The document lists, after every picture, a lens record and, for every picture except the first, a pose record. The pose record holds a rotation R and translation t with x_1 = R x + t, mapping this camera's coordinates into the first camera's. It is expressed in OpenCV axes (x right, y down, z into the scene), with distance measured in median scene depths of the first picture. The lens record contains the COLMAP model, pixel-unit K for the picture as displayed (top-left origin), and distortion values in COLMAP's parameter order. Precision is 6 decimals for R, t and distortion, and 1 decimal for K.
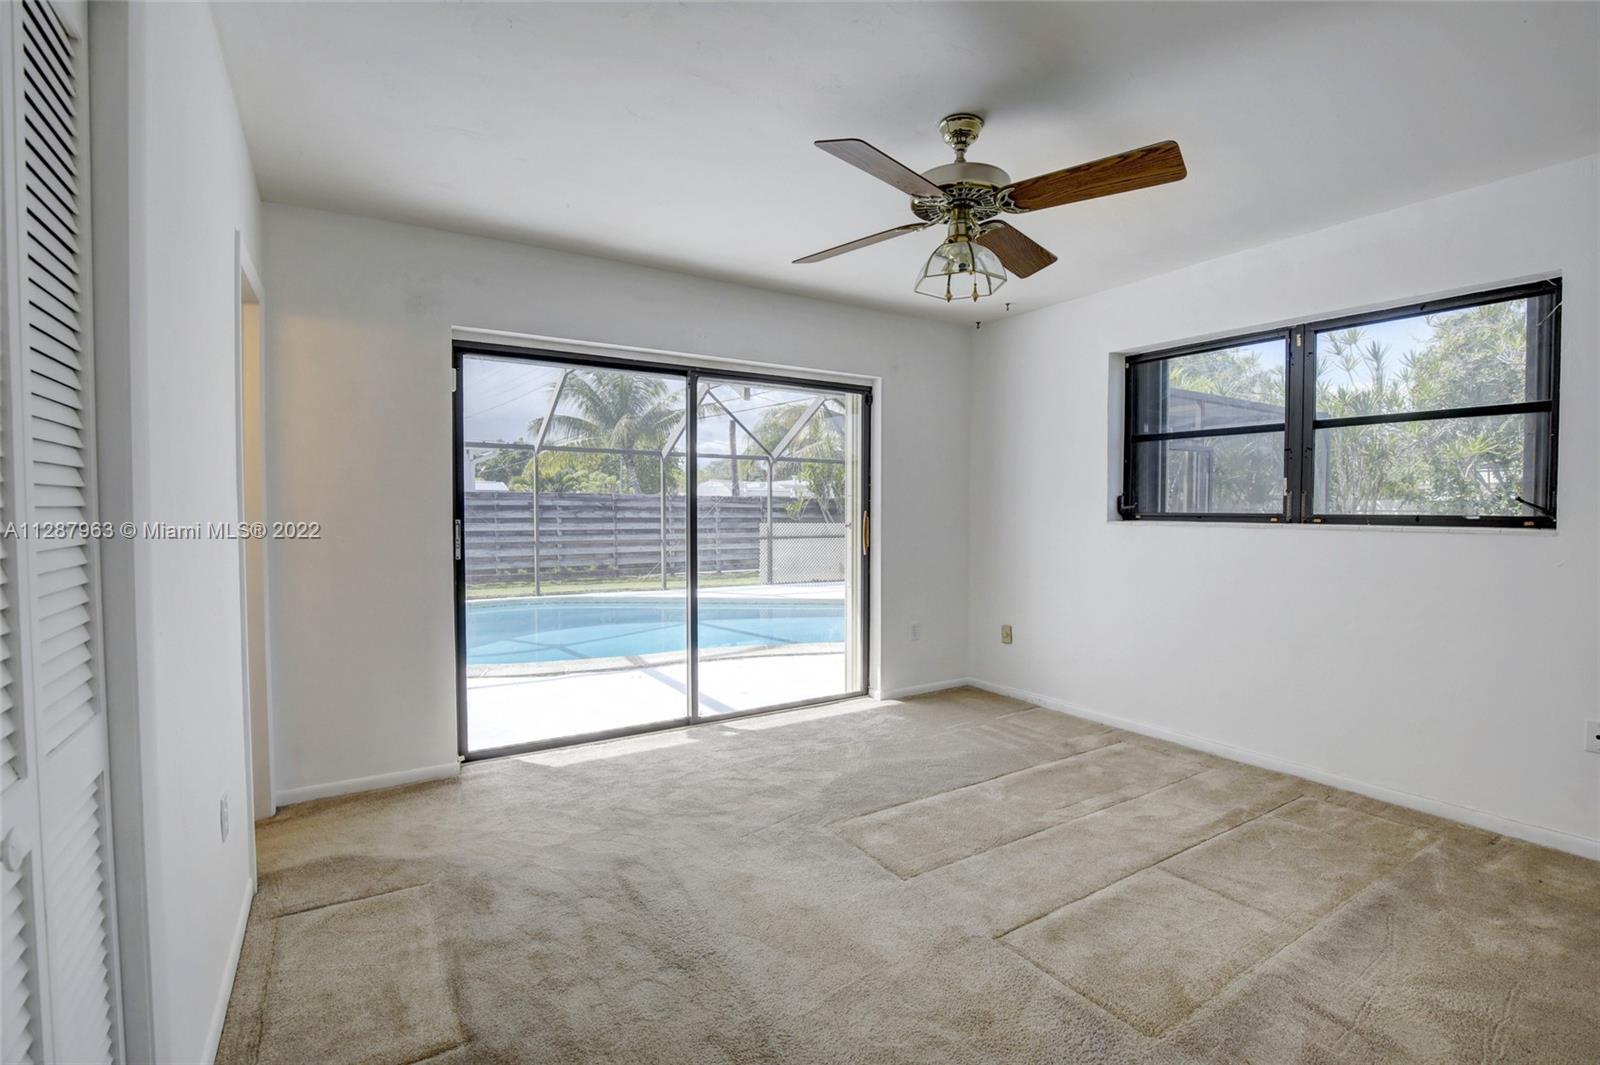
lens RADIAL K [[730.1, 0, 812.5], [0, 730.1, 533.3], [0, 0, 1]] dist [-0.037611, 0.008203]
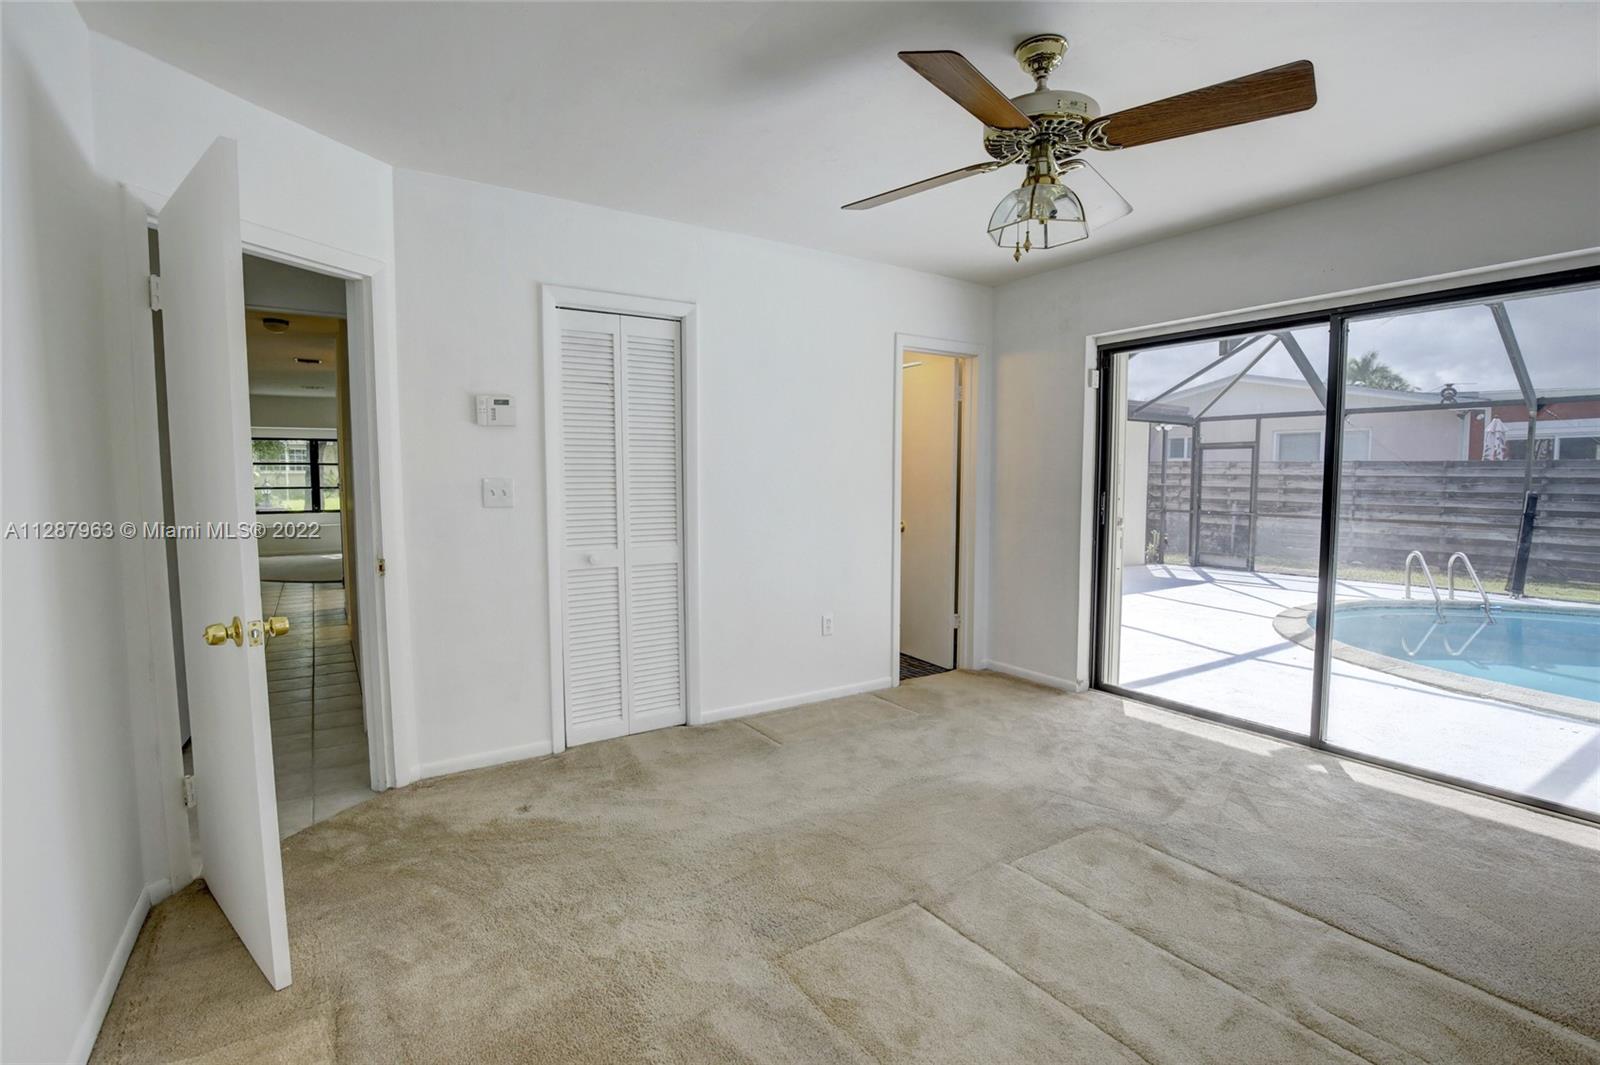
lens RADIAL K [[730.1, 0, 812.5], [0, 730.1, 533.3], [0, 0, 1]] dist [-0.037611, 0.008203]
pose [[0.031351, 0.074452, -0.996732, 0.748612], [-0.038165, 0.996584, 0.073240, -0.021844], [0.998780, 0.035744, 0.034086, 0.481937]]
